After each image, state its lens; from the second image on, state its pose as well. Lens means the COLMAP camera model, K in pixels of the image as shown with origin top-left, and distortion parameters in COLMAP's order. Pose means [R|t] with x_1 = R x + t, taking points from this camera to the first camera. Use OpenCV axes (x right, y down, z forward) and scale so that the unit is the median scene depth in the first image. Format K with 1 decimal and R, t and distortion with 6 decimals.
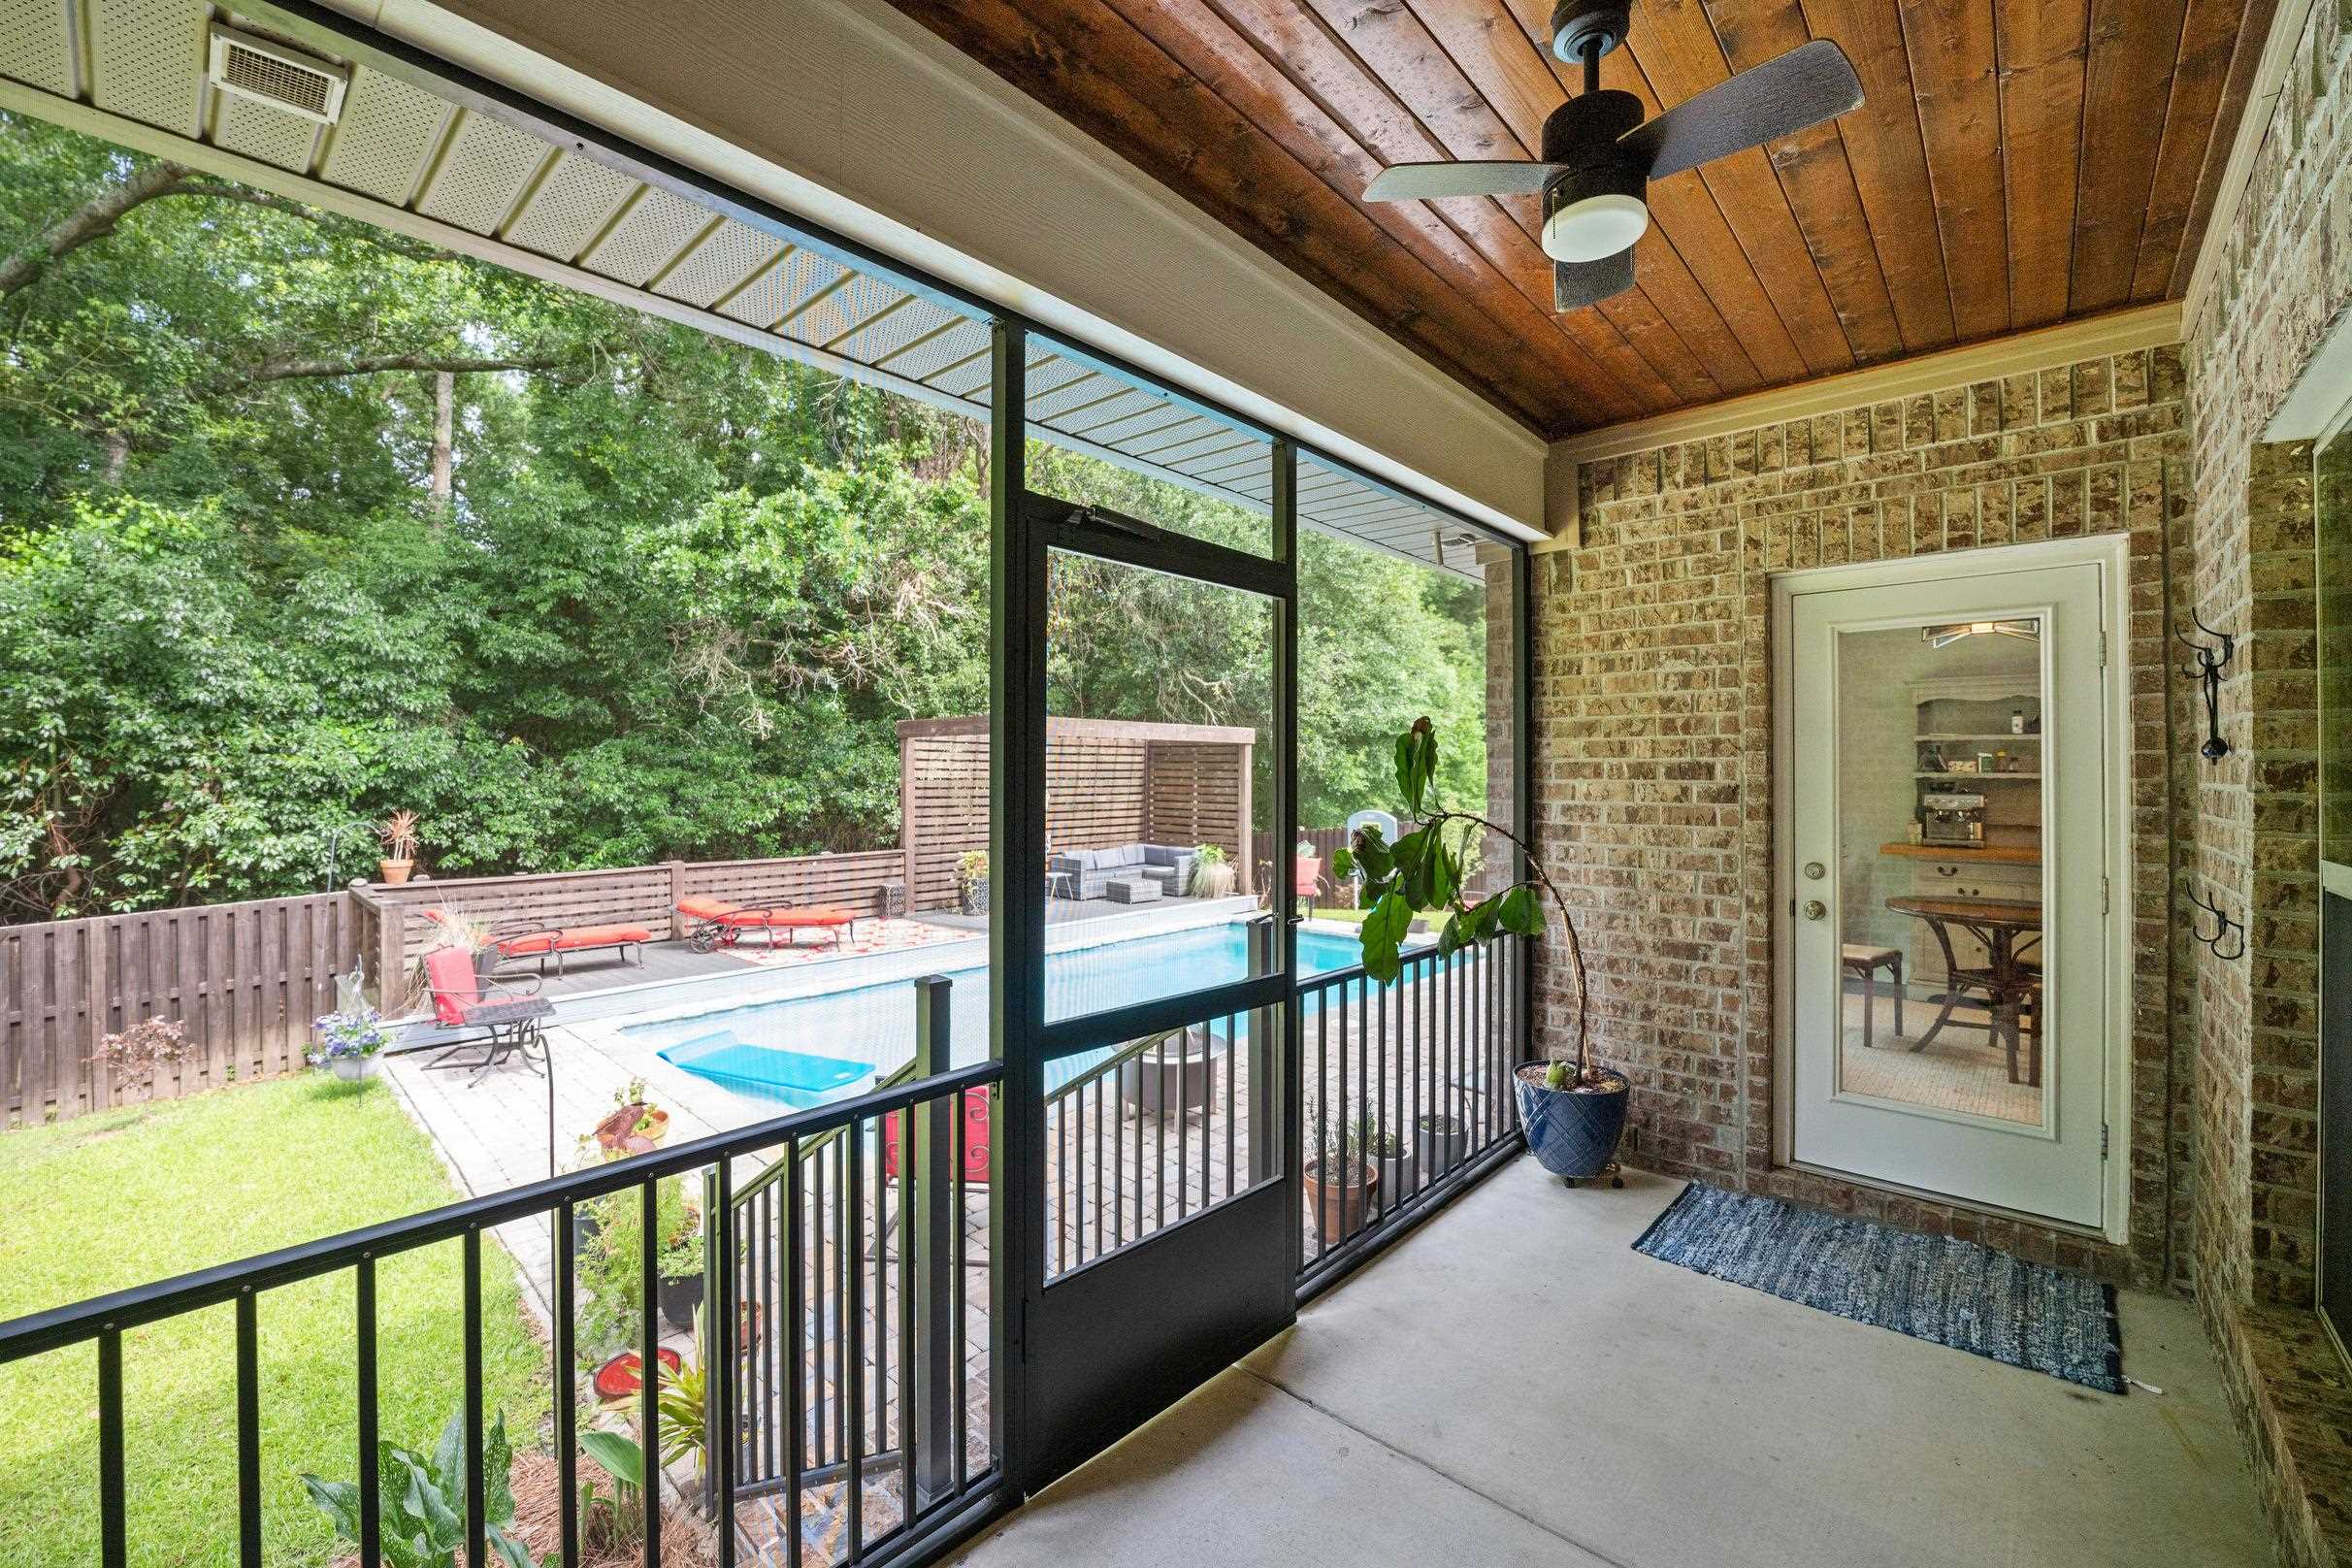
lens RADIAL K [[944.8, 0, 1176.6], [0, 944.8, 776.2], [0, 0, 1]] dist [-0.020328, 0.000537]
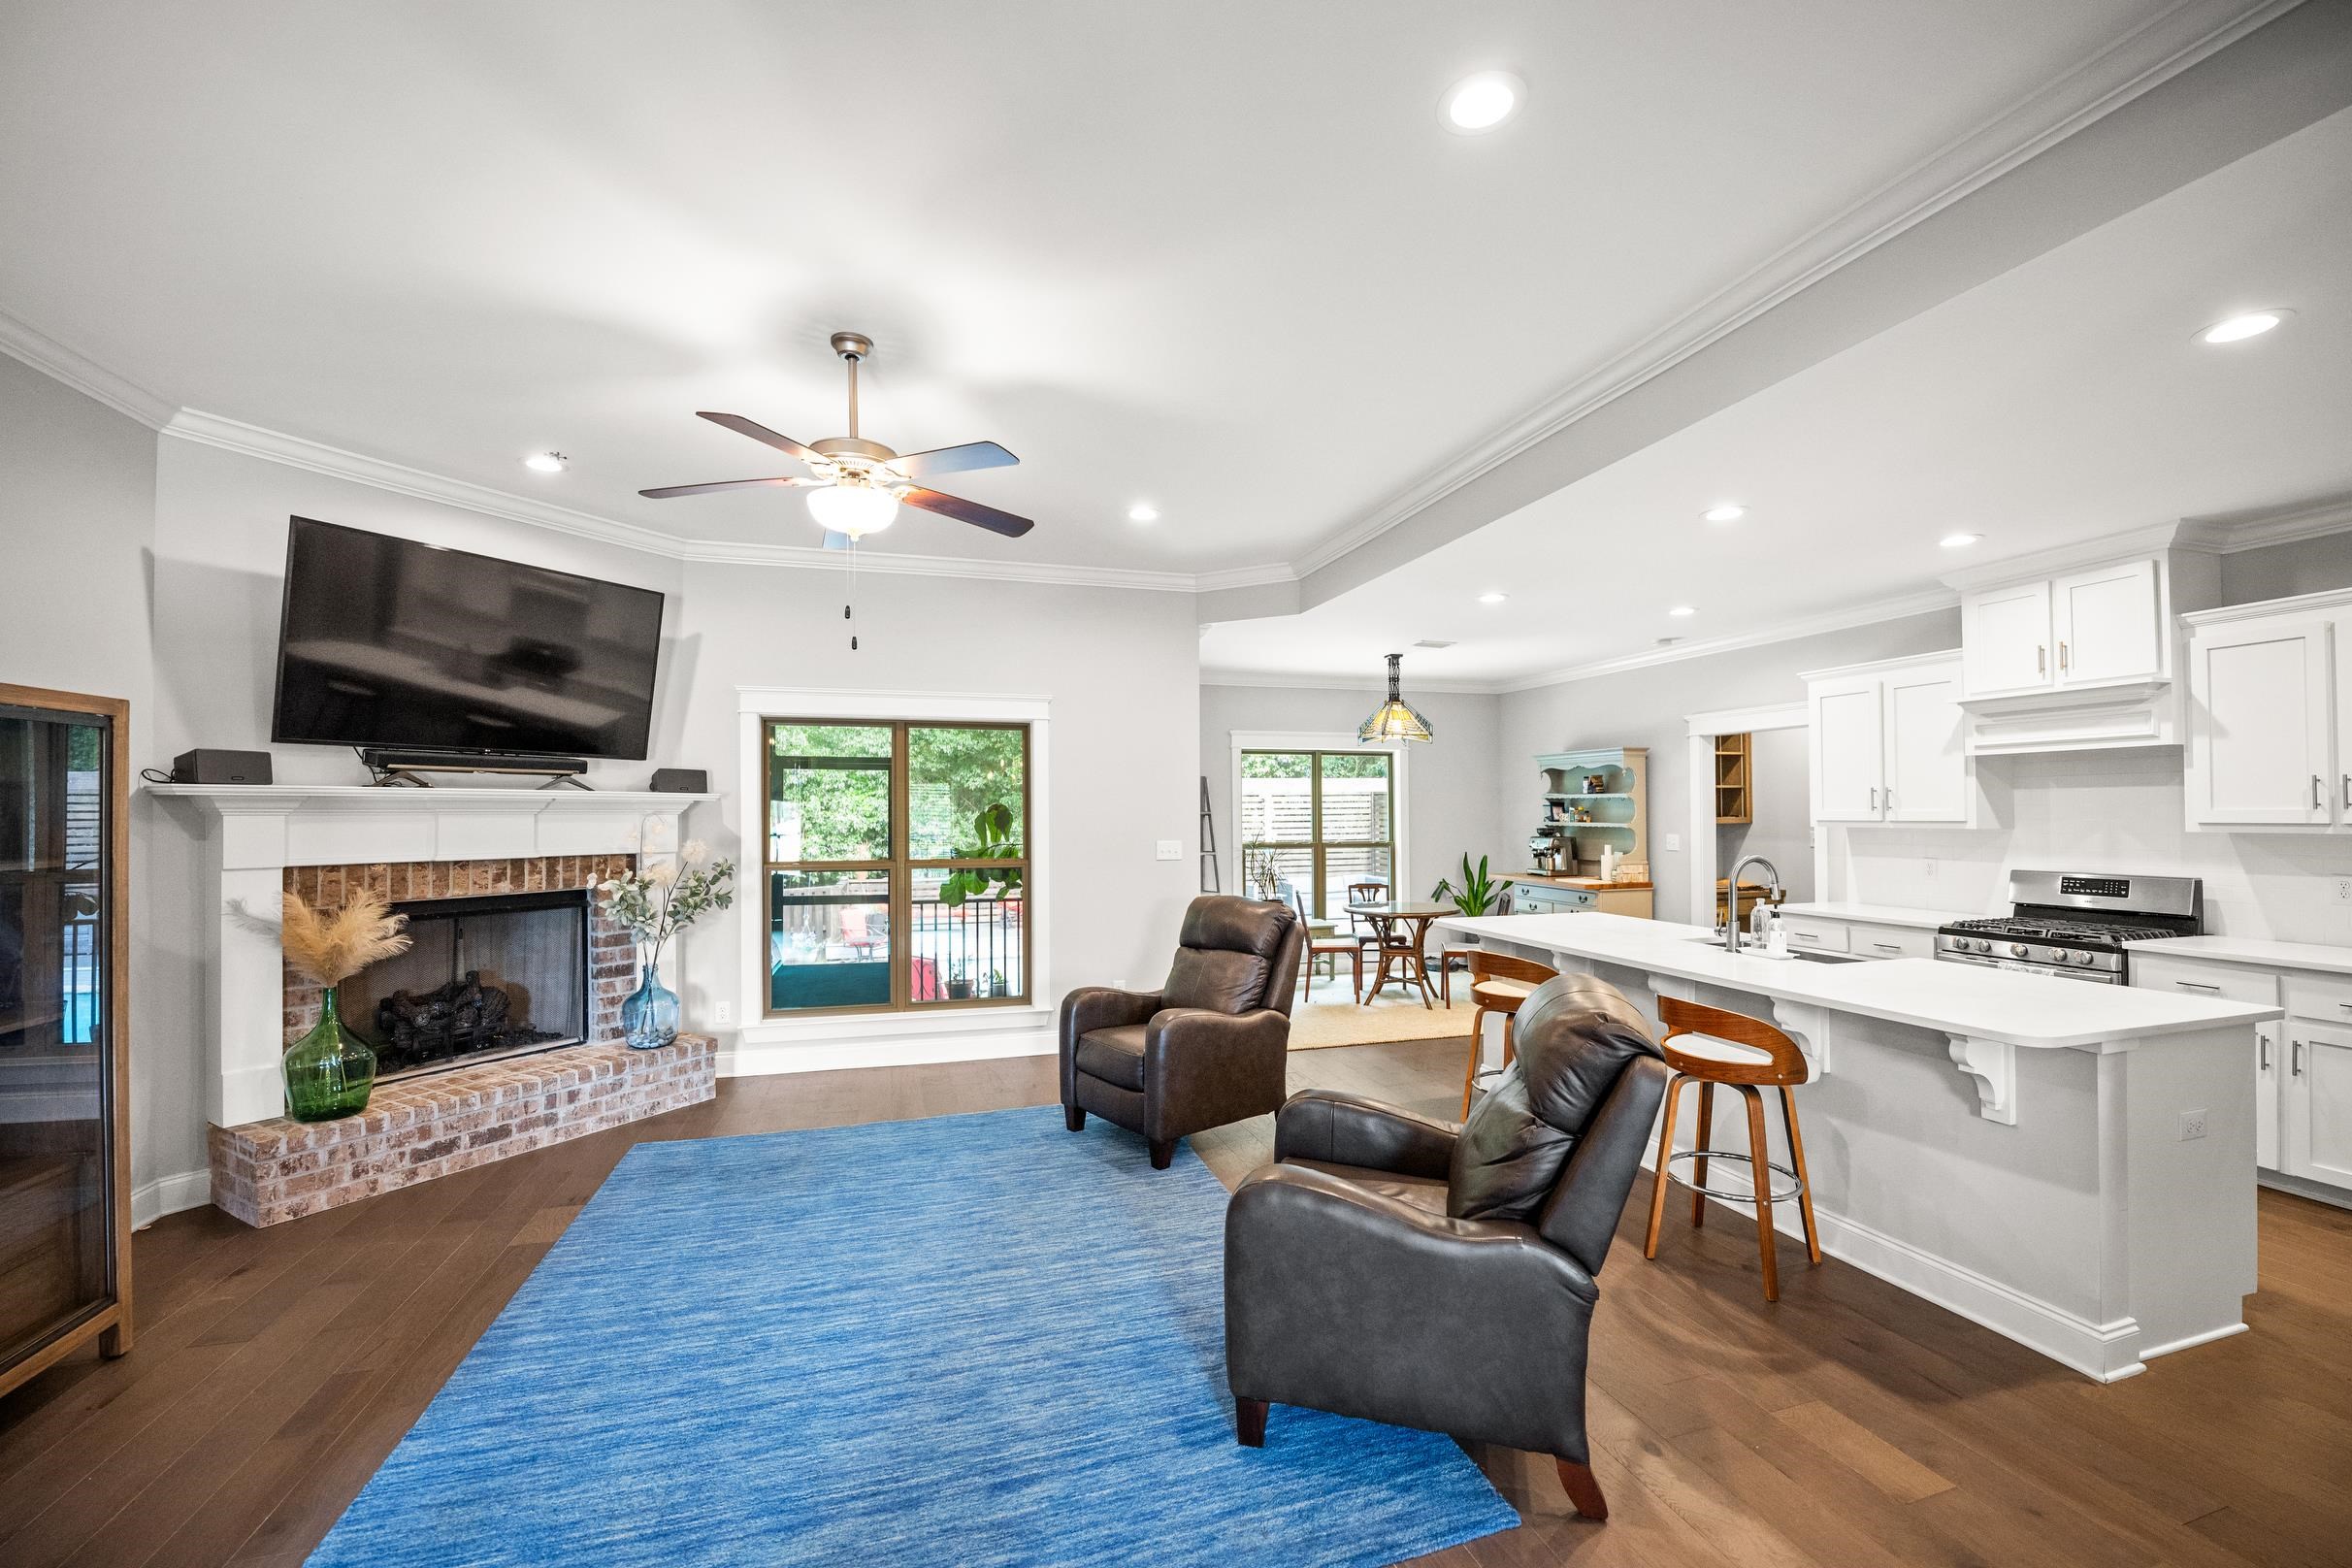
lens RADIAL K [[949.5, 0, 1181.9], [0, 949.5, 801.4], [0, 0, 1]] dist [-0.023702, 0.000340]
pose [[0.859472, -0.009906, -0.511087, 0.571507], [0.002958, 0.999892, -0.014406, -0.008131], [0.511174, 0.010870, 0.859408, -0.265689]]
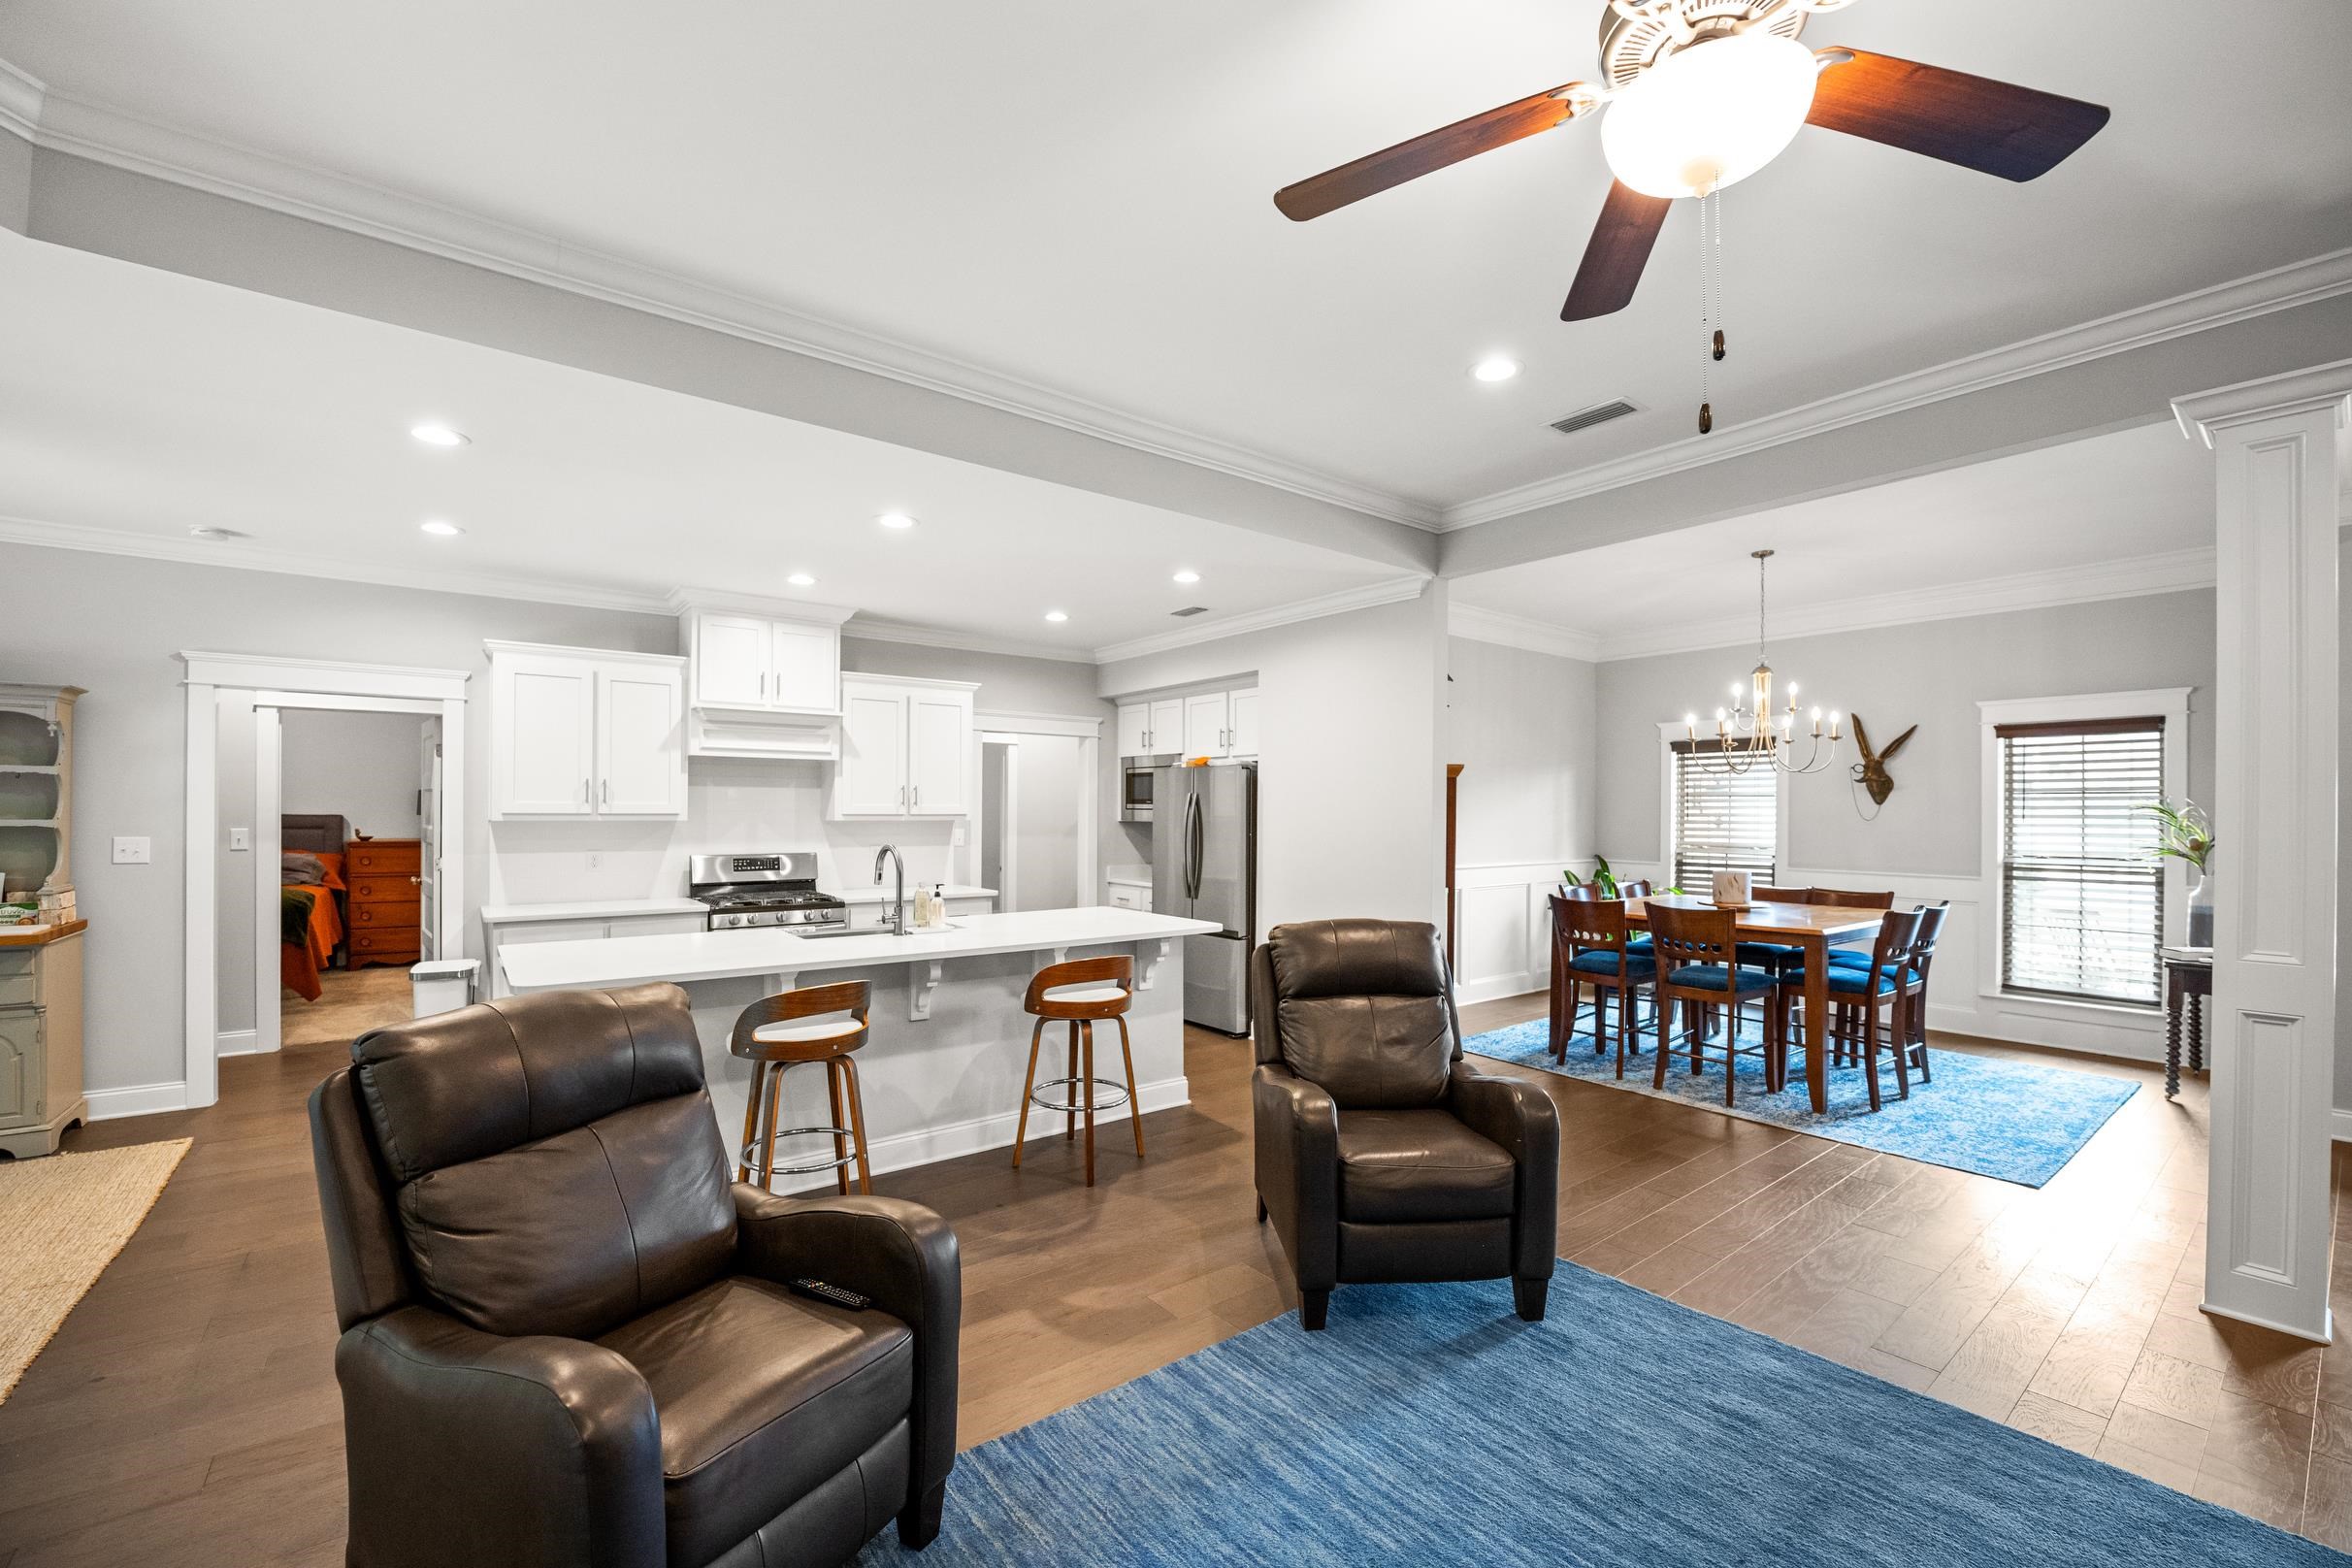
lens RADIAL K [[957.0, 0, 1164.1], [0, 957.0, 806.4], [0, 0, 1]] dist [-0.021772, 0.000190]
pose [[0.178725, 0.005346, 0.983885, 0.210516], [-0.002791, 0.999984, -0.004927, -0.006030], [-0.983895, -0.001865, 0.178737, -0.027999]]
